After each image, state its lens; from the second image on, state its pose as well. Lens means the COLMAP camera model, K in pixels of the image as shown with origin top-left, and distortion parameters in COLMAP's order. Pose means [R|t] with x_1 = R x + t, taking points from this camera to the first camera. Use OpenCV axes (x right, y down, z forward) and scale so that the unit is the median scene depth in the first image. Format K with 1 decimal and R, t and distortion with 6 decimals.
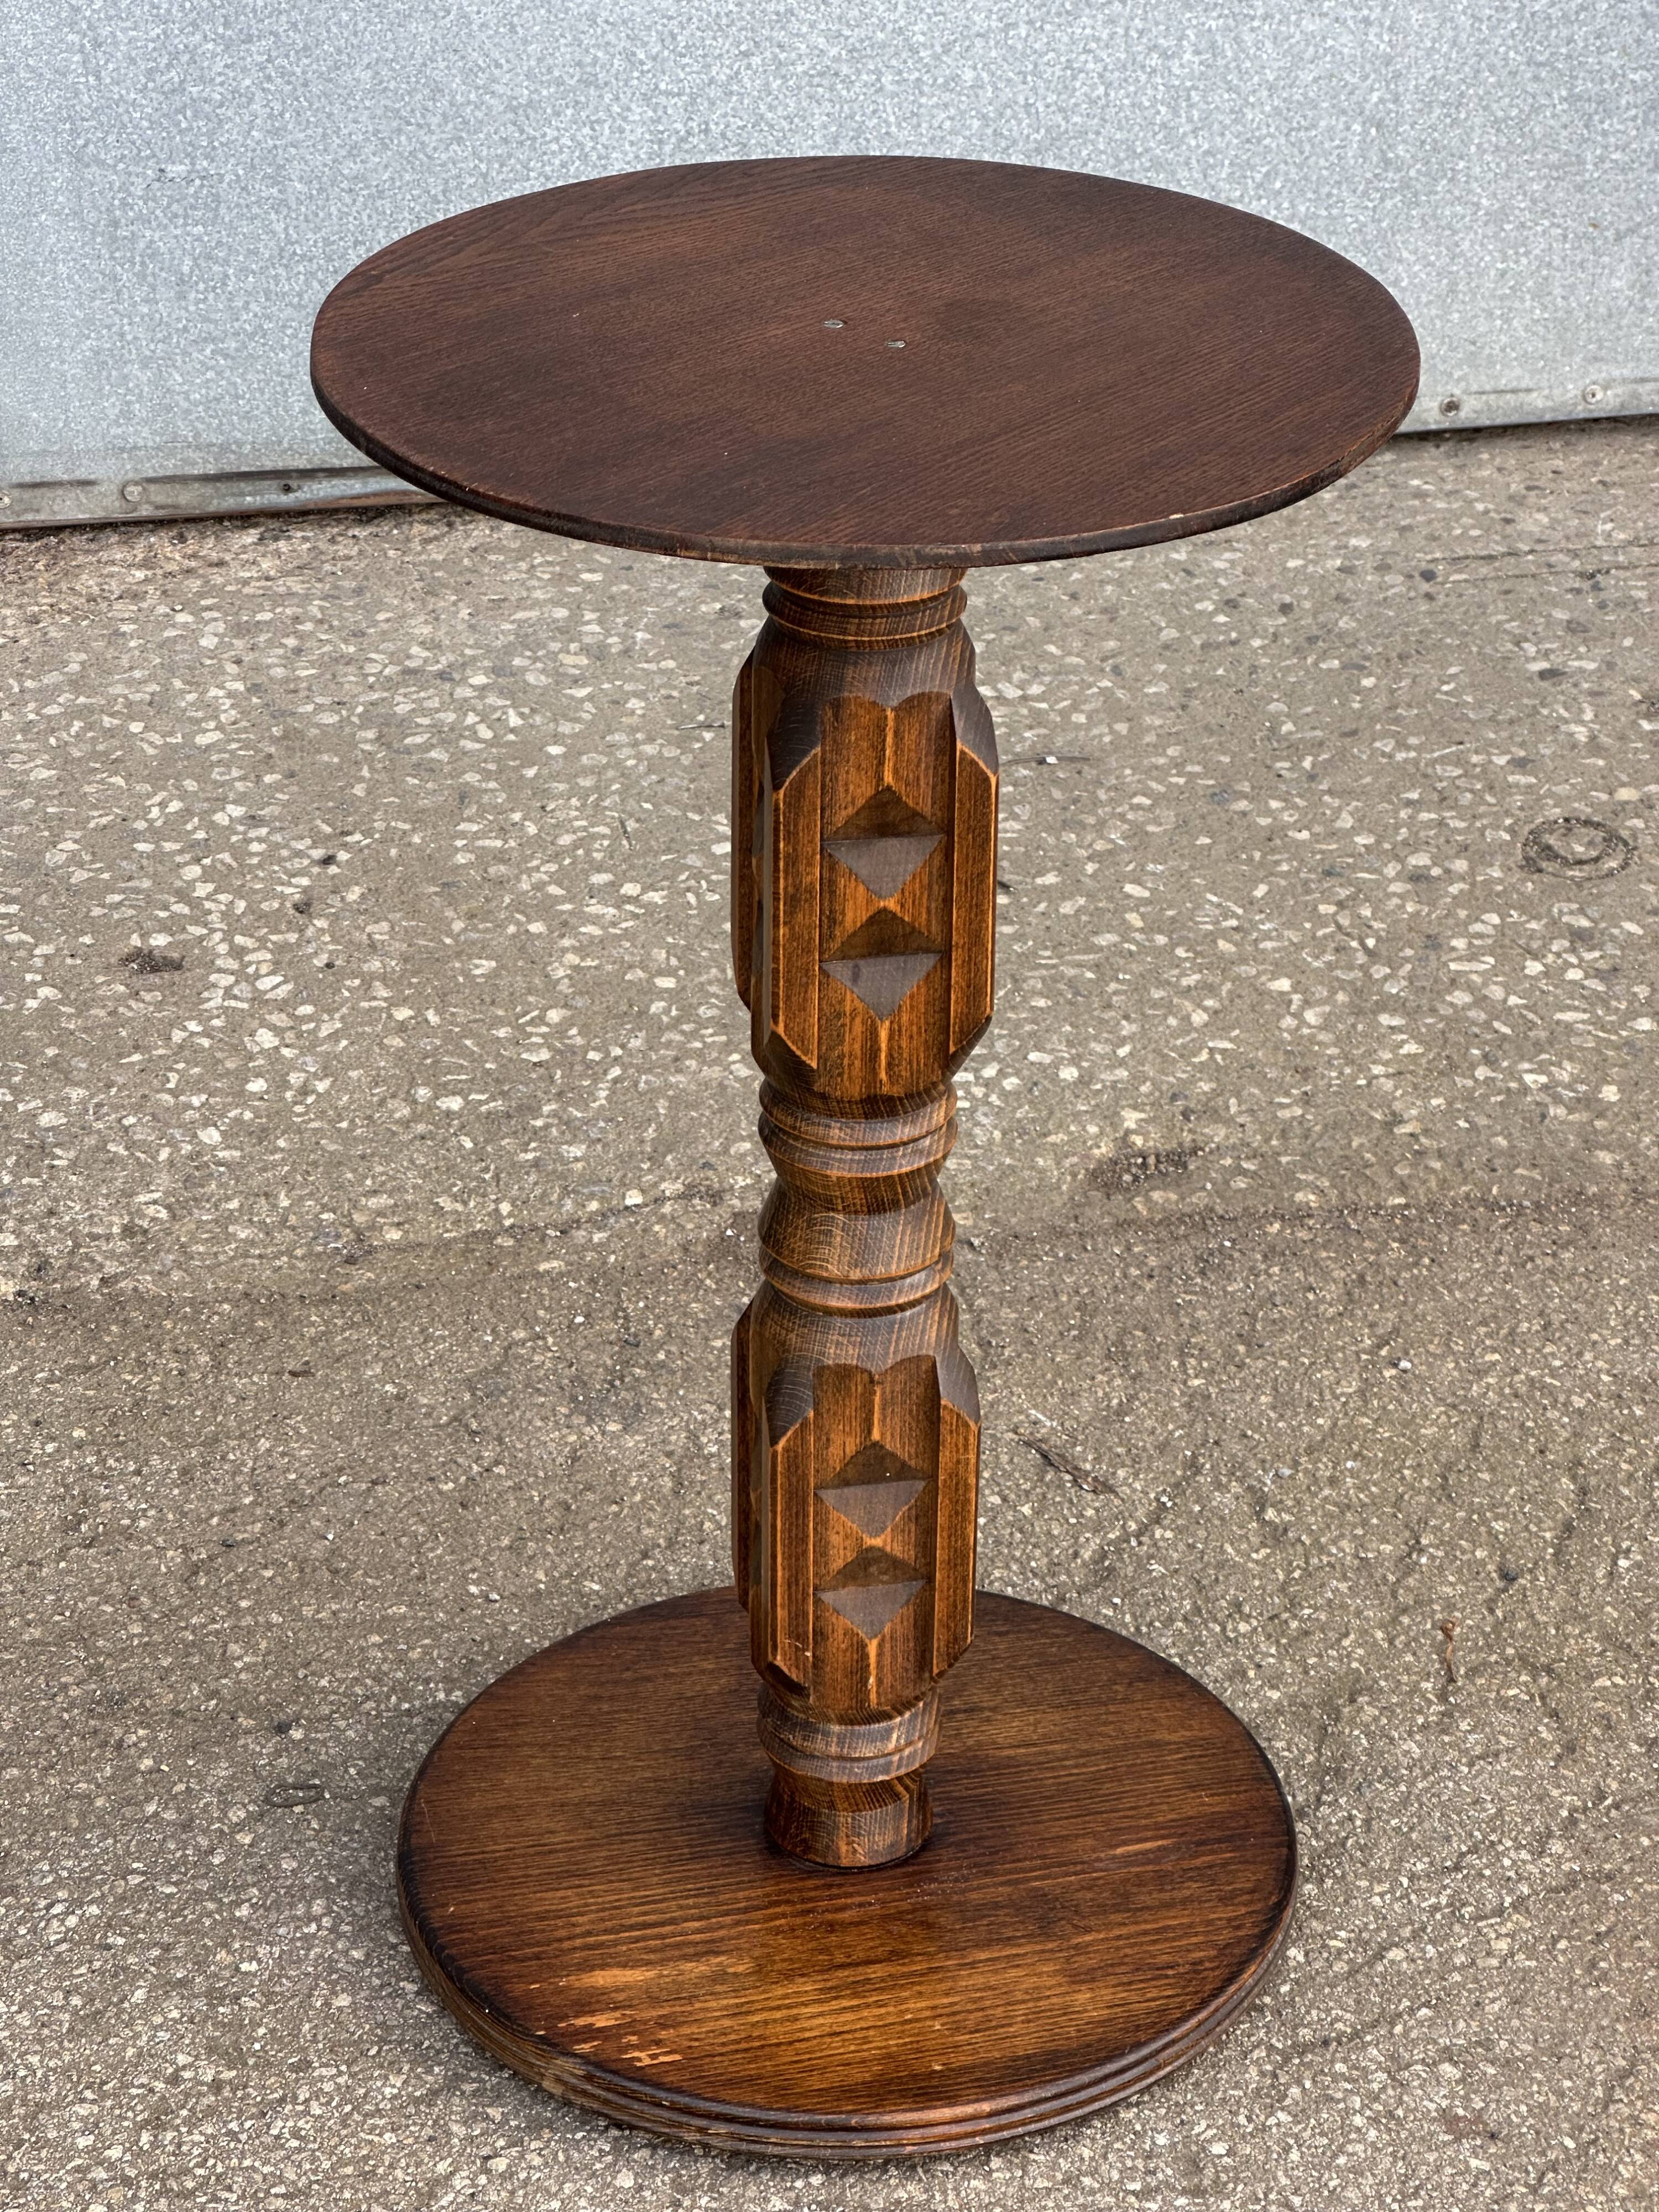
lens RADIAL K [[4929.1, 0, 827.1], [0, 4929.1, 1084.3], [0, 0, 1]] dist [0.181718, 0.000000]
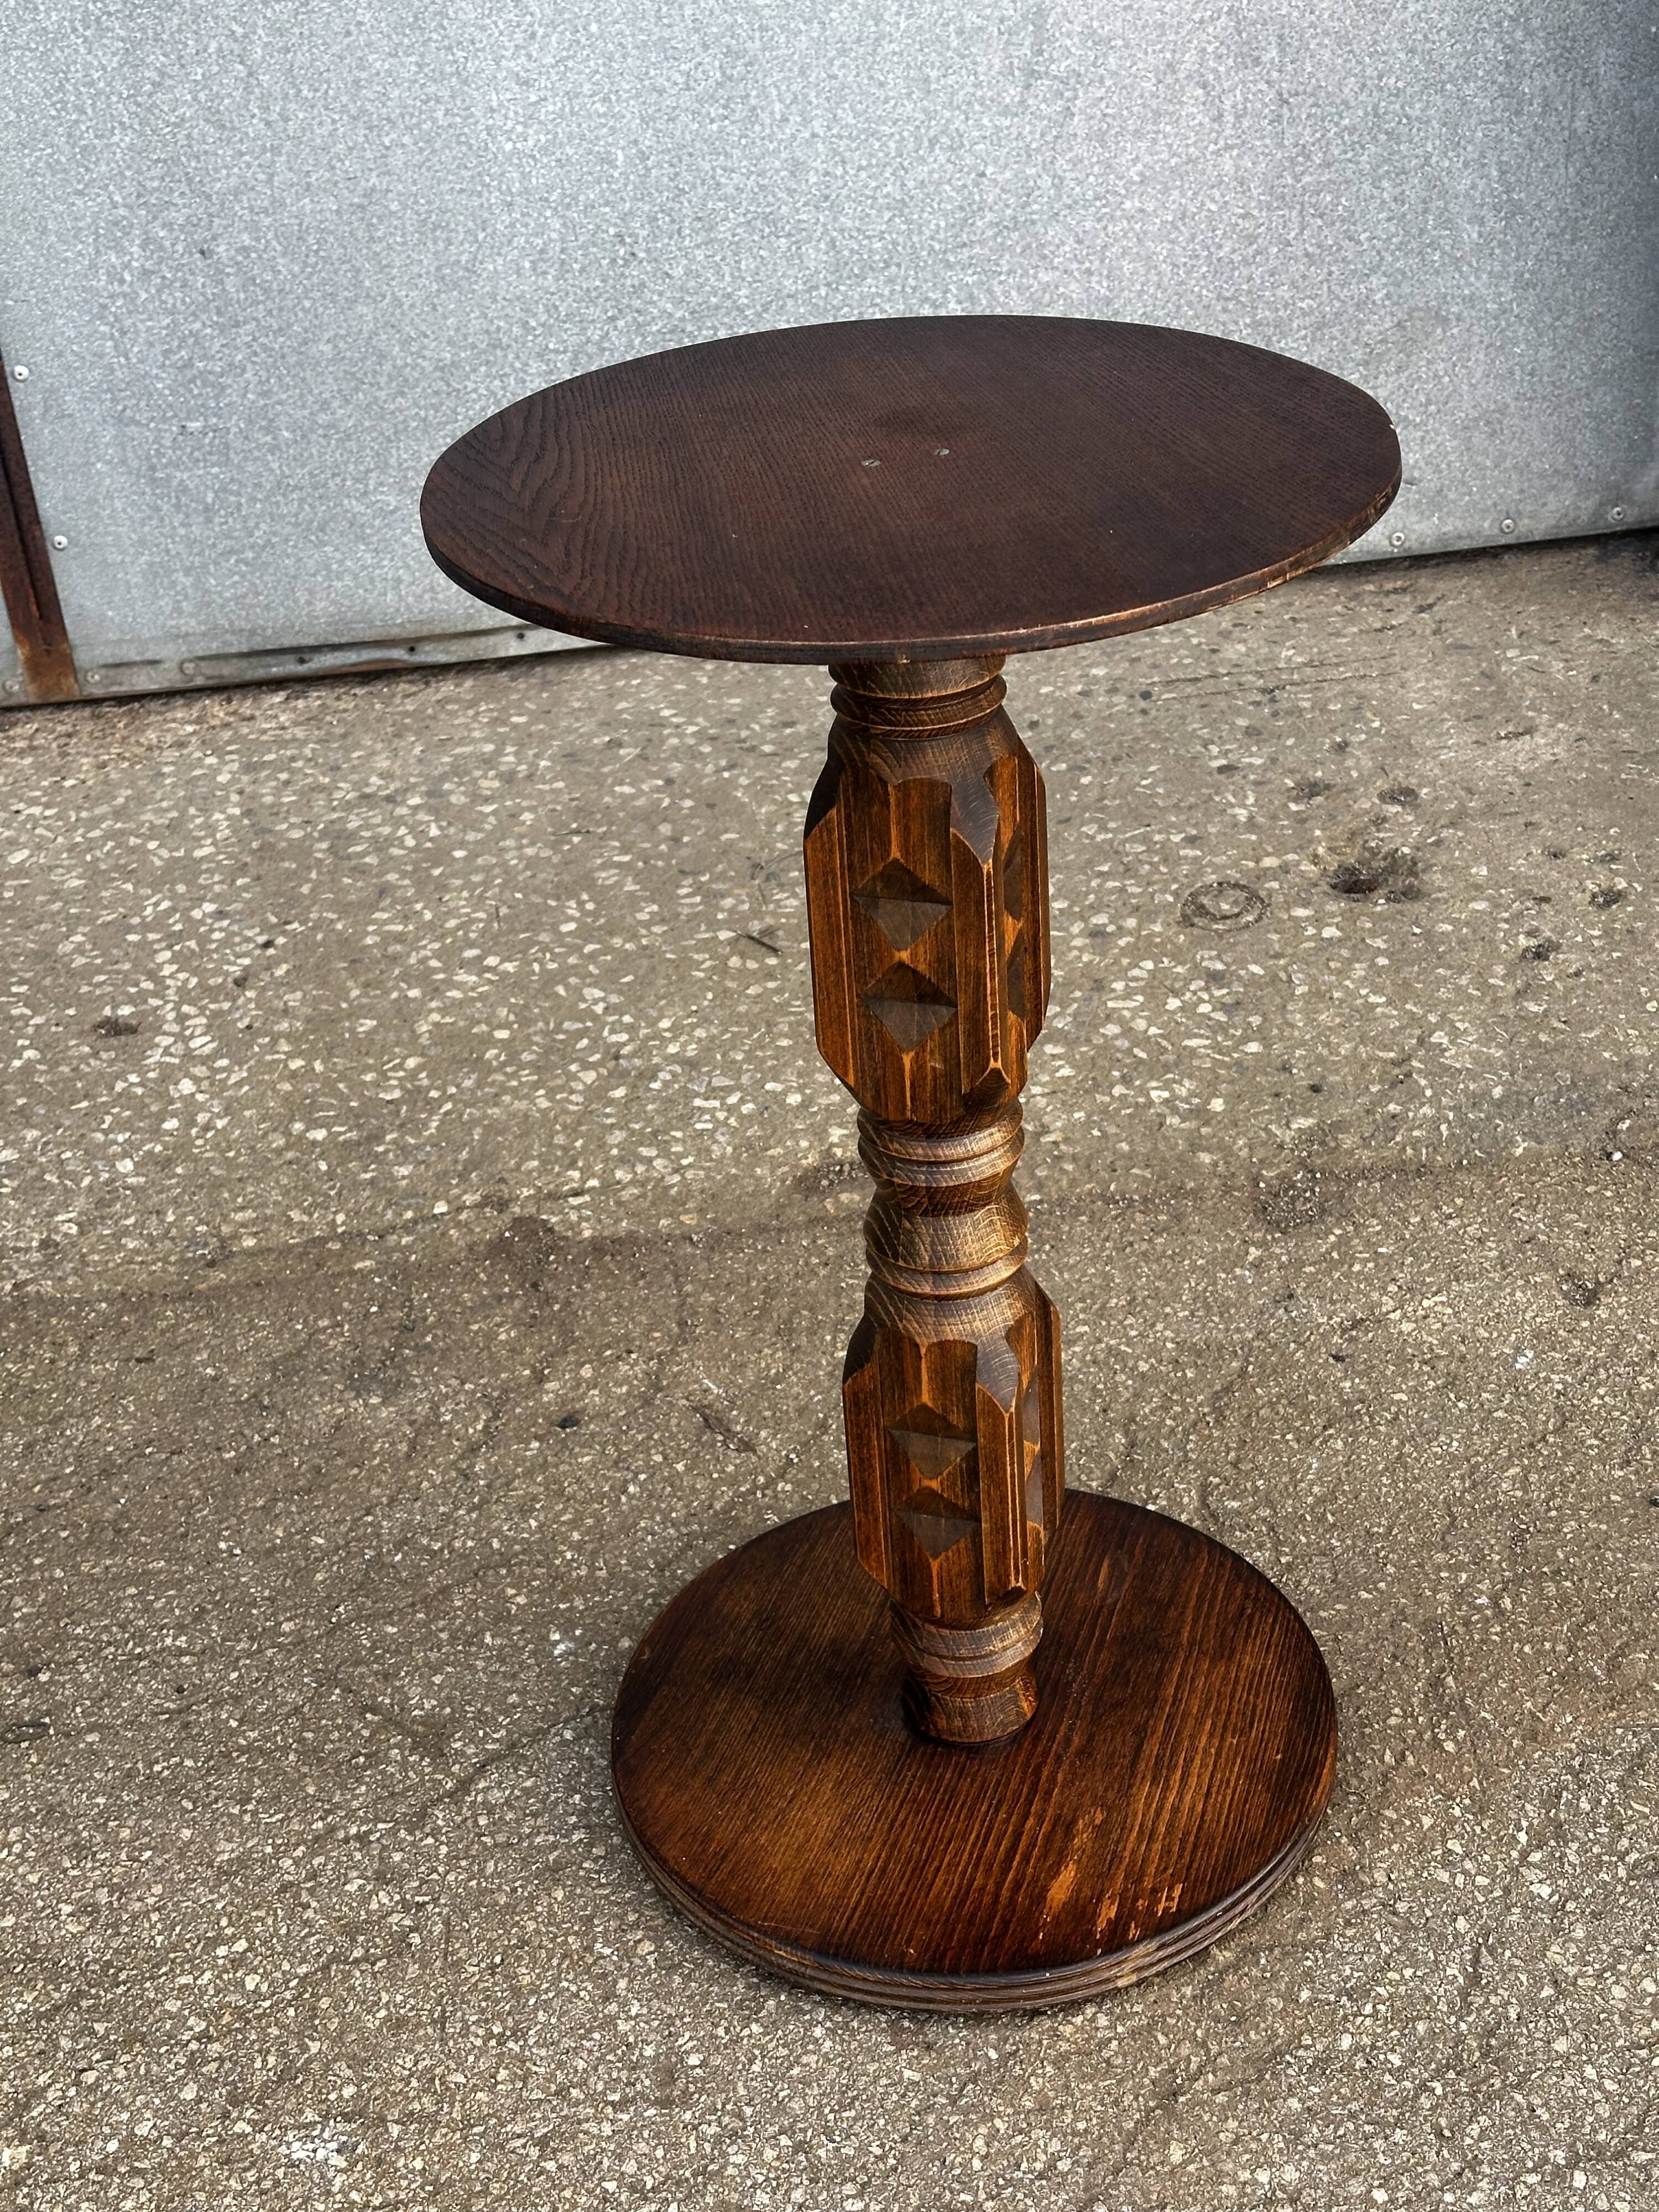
lens RADIAL K [[3061.5, 0, 827.8], [0, 3061.5, 1128.1], [0, 0, 1]] dist [0.129318, 0.000000]
pose [[0.994538, -0.023045, -0.101797, 0.145410], [0.026851, 0.998985, 0.036175, -0.024470], [0.100860, -0.038711, 0.994147, 0.216809]]
